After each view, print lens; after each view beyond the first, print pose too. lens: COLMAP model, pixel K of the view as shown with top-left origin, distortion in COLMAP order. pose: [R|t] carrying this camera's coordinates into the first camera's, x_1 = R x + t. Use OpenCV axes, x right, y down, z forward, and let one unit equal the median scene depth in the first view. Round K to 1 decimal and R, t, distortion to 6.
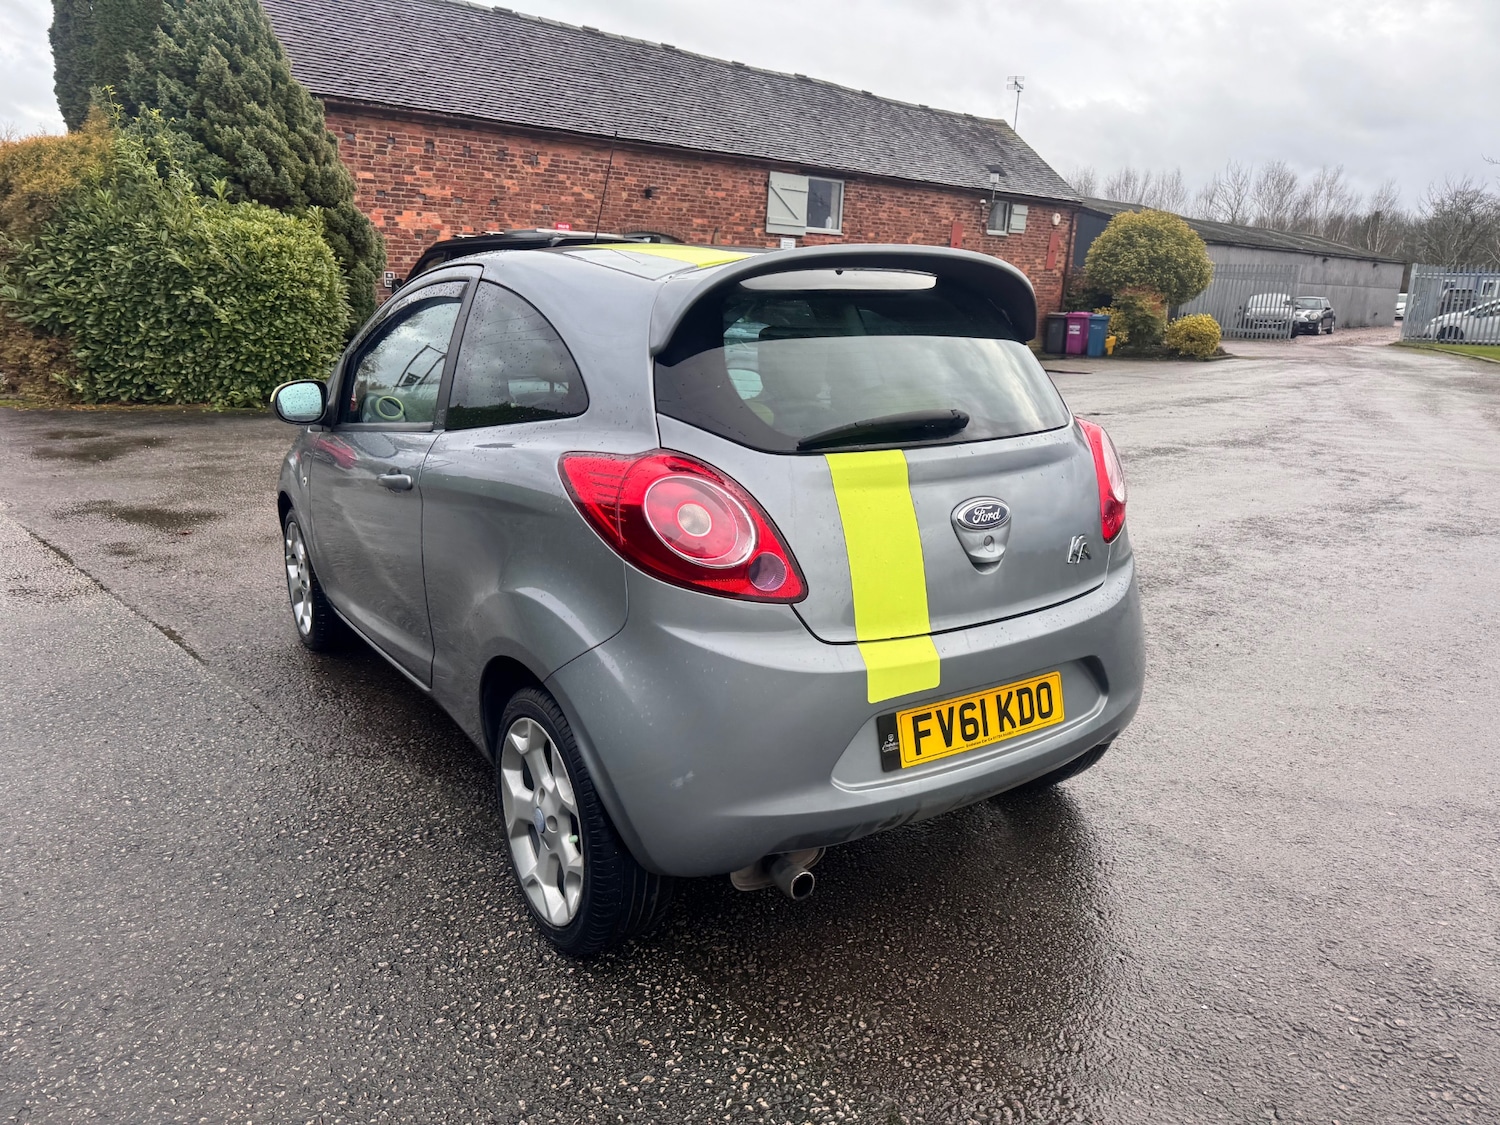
lens RADIAL K [[1046.7, 0, 745.0], [0, 1046.7, 564.5], [0, 0, 1]] dist [0.032645, -0.037032]
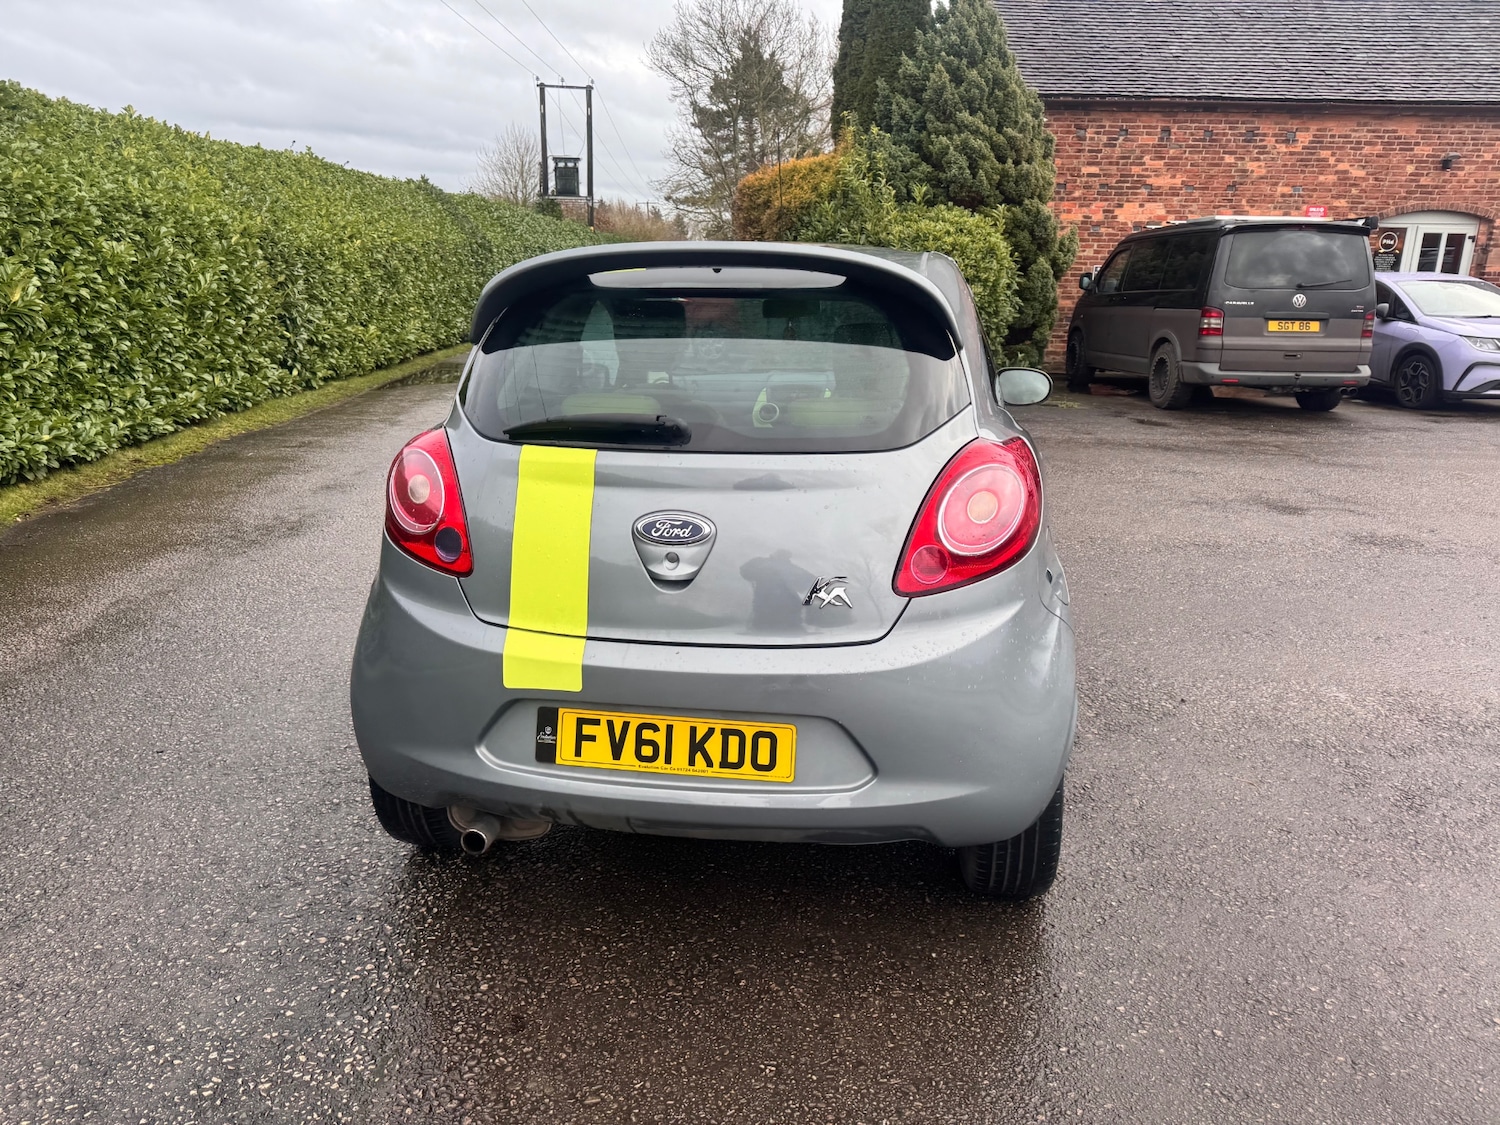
lens RADIAL K [[1048.6, 0, 752.9], [0, 1048.6, 561.4], [0, 0, 1]] dist [0.043148, -0.043444]
pose [[0.747826, 0.168265, -0.642218, 0.147546], [-0.166552, 0.983962, 0.063864, -0.015154], [0.642664, 0.059204, 0.763857, 0.054342]]
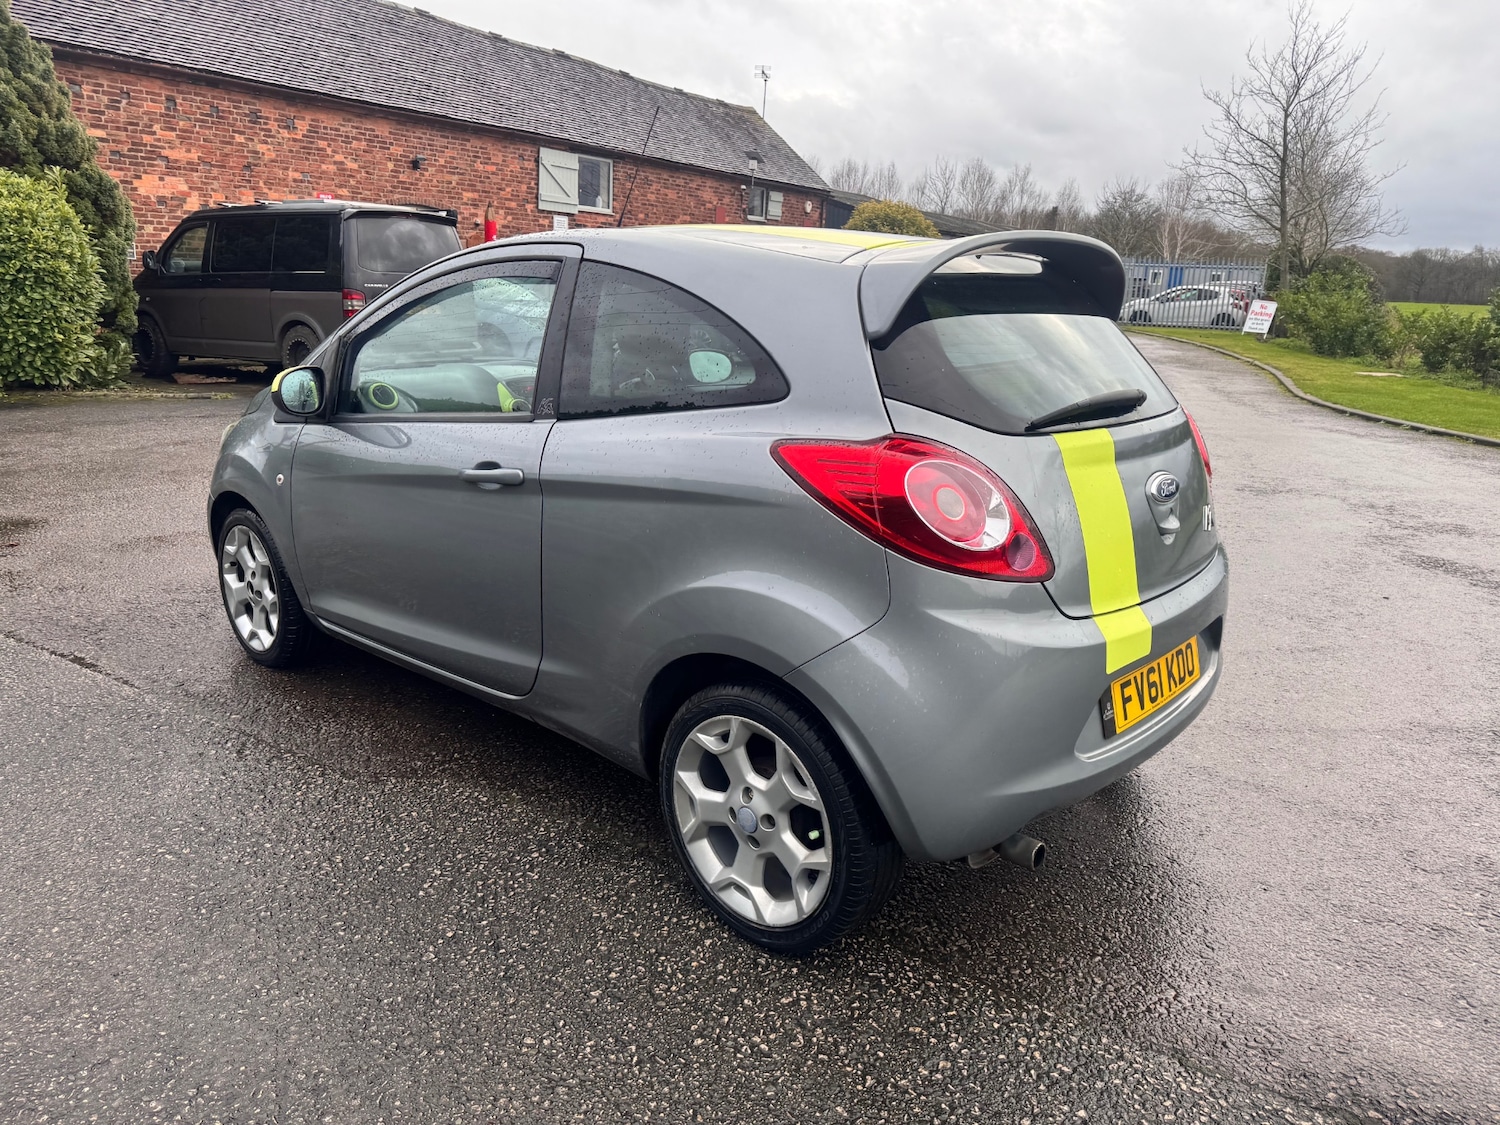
lens RADIAL K [[1038.2, 0, 747.1], [0, 1038.2, 557.5], [0, 0, 1]] dist [0.032858, -0.035066]
pose [[0.970208, -0.050525, 0.236947, -0.072376], [0.047448, 0.998699, 0.018672, -0.003027], [-0.237583, -0.006873, 0.971343, 0.012369]]
